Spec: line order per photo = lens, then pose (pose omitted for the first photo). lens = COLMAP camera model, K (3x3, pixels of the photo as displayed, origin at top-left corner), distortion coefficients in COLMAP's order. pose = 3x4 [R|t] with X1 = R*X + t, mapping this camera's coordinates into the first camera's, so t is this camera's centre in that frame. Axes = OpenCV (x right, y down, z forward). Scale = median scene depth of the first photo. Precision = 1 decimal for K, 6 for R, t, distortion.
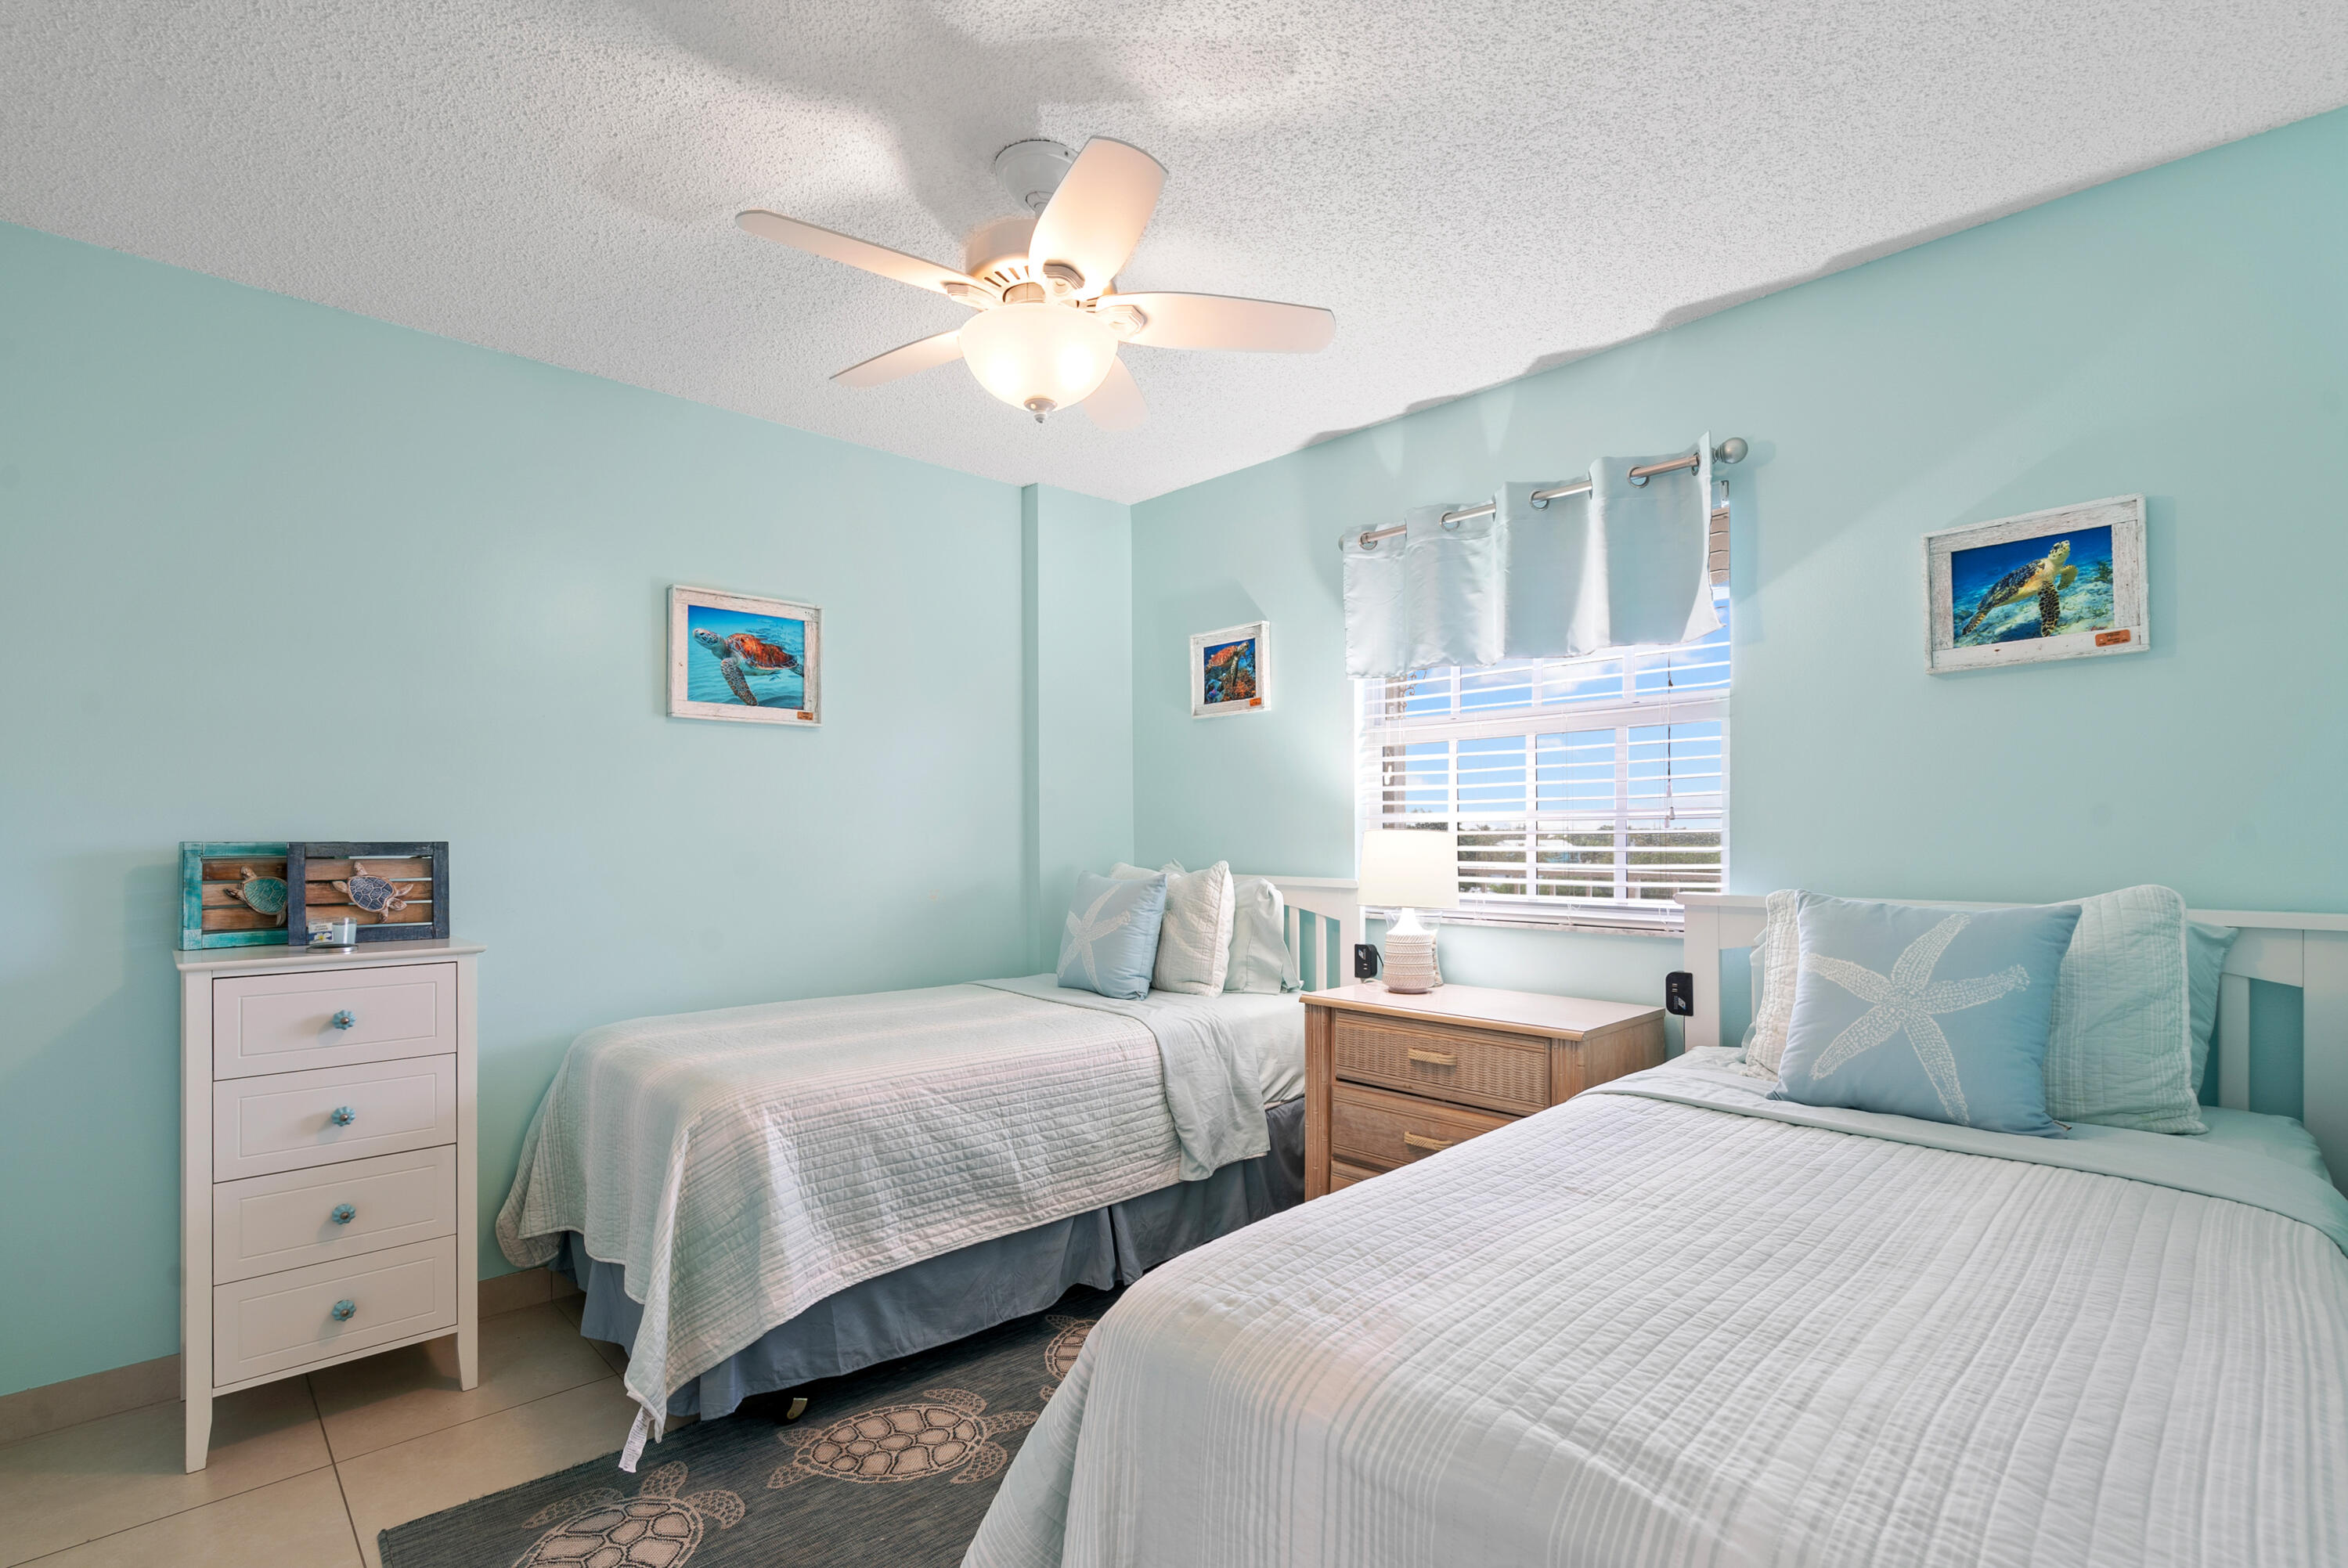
lens RADIAL K [[1085.4, 0, 1150.2], [0, 1085.4, 845.2], [0, 0, 1]] dist [0.000447, 0.000037]
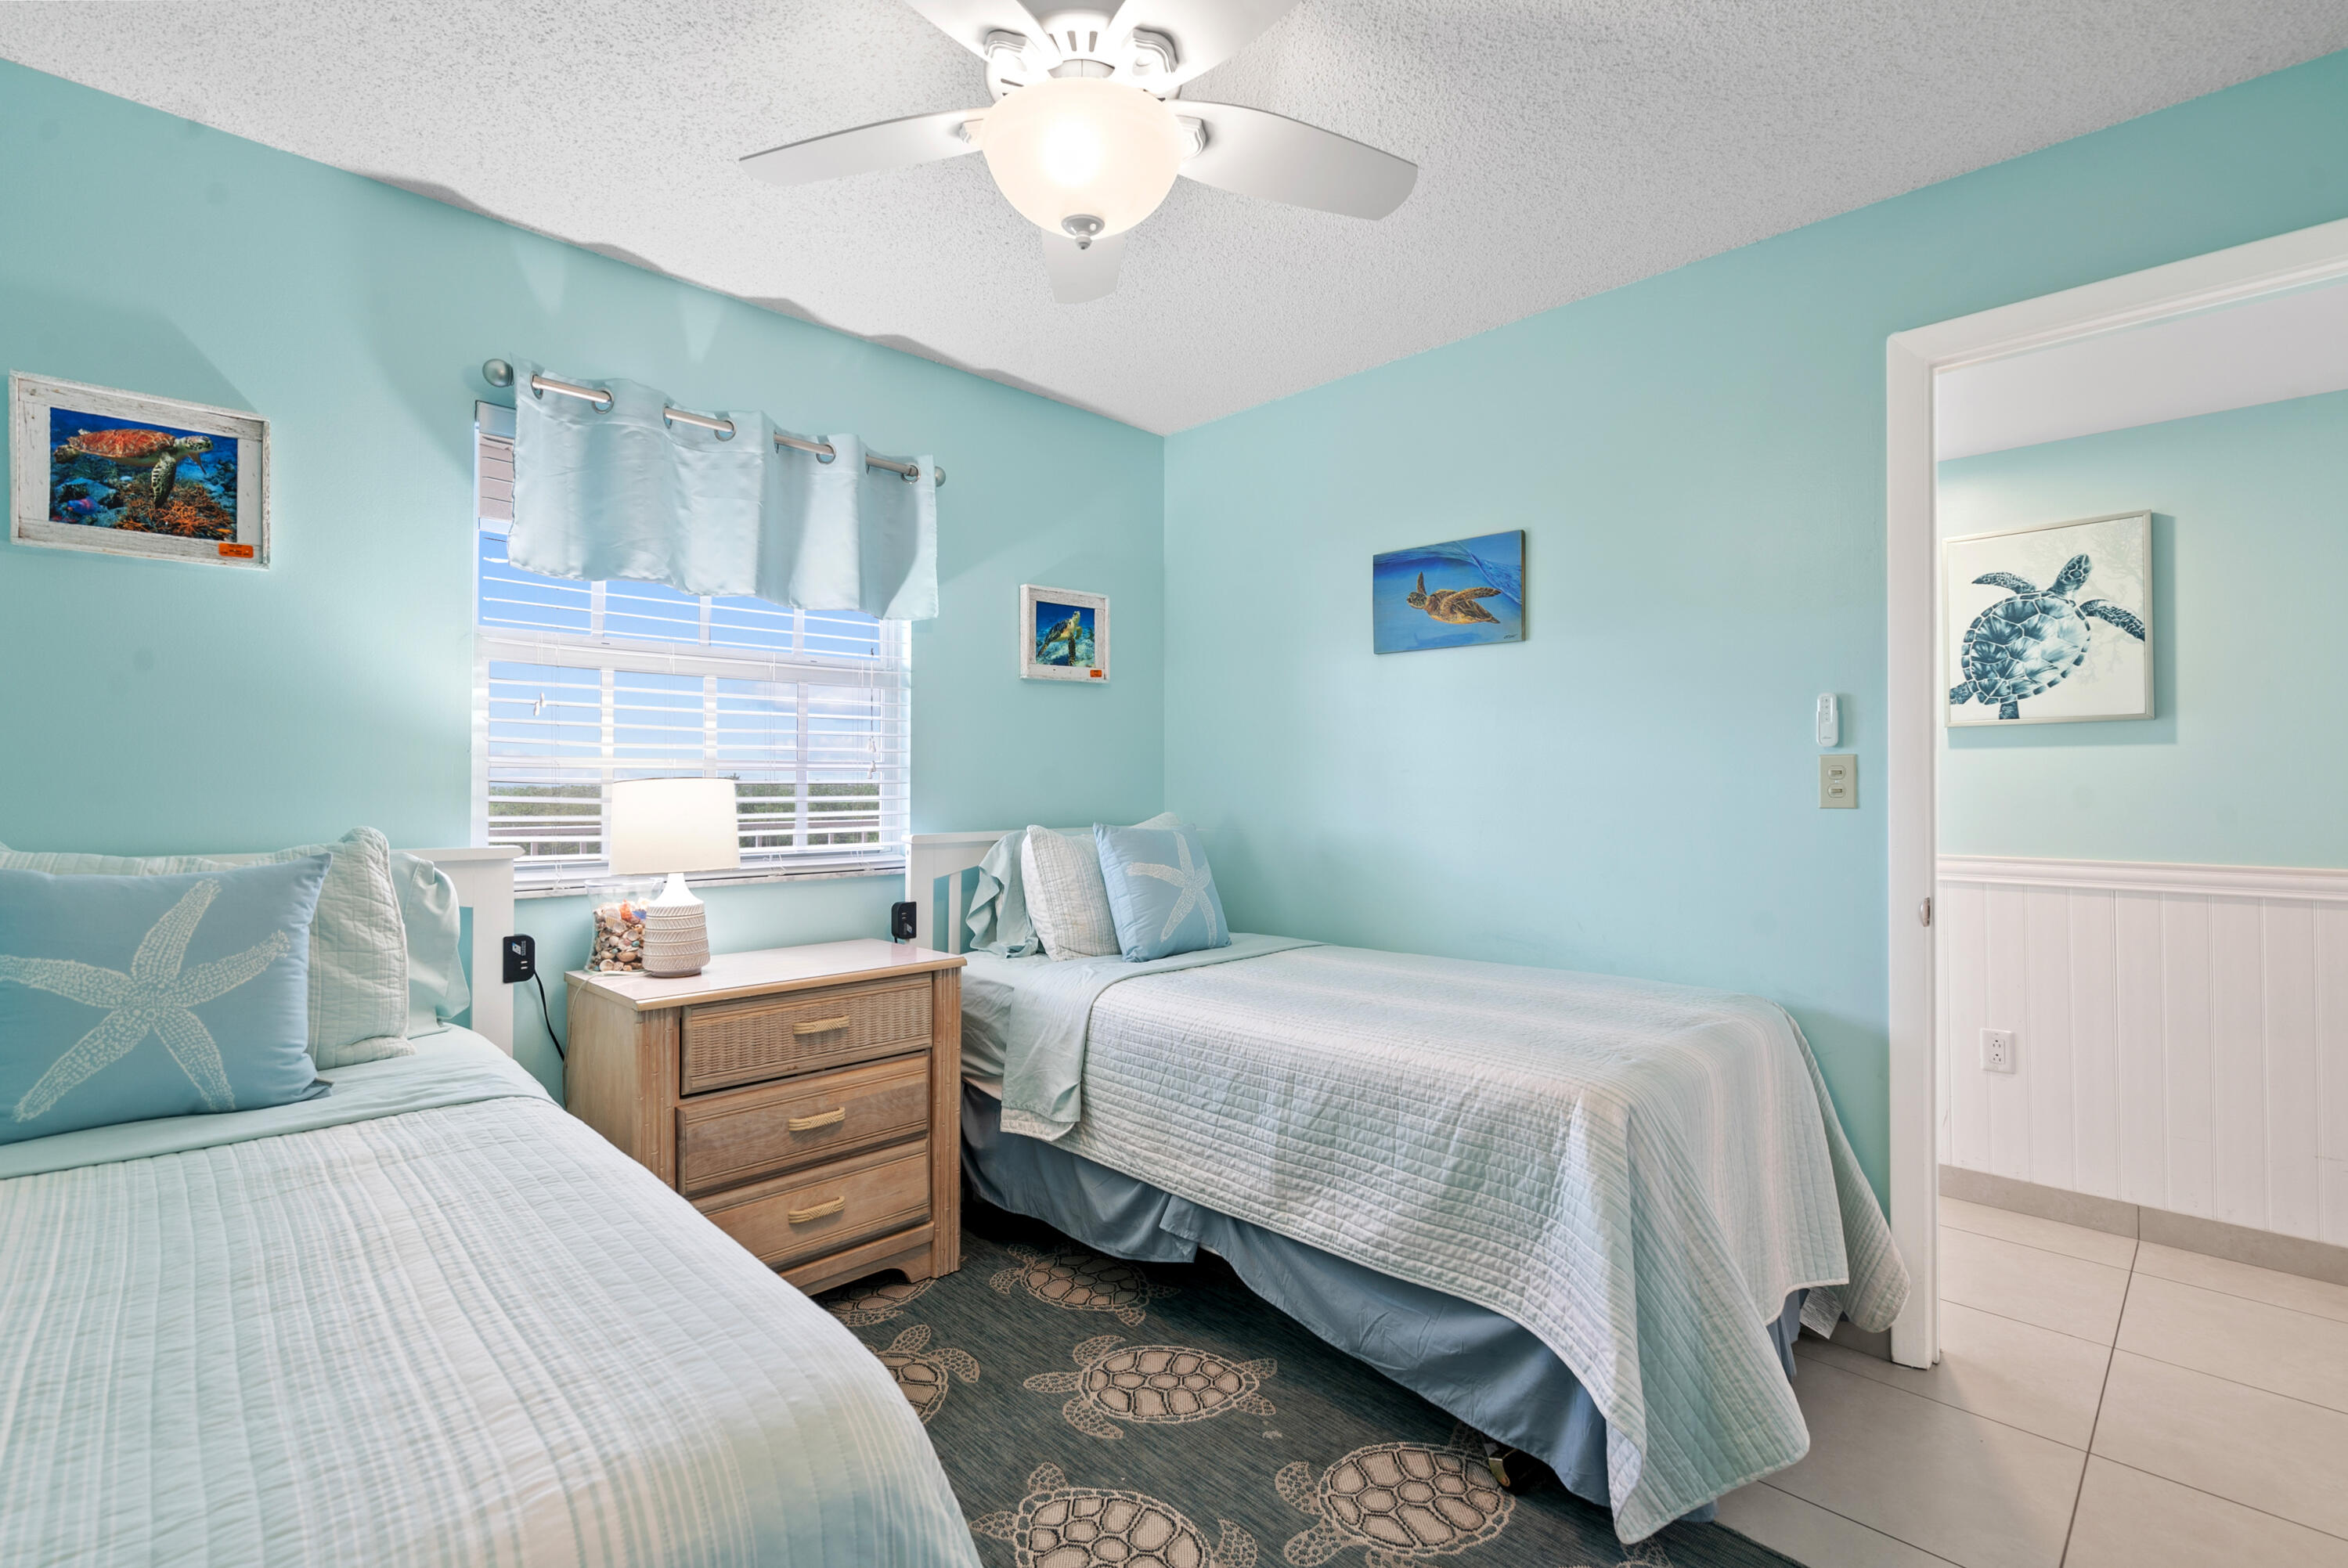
lens RADIAL K [[1059.7, 0, 1161.9], [0, 1059.7, 783.4], [0, 0, 1]] dist [-0.001059, -0.000106]
pose [[-0.014514, 0.005810, 0.999878, -0.595728], [0.009547, 0.999938, -0.005672, -0.002010], [-0.999849, 0.009464, -0.014568, 0.666862]]
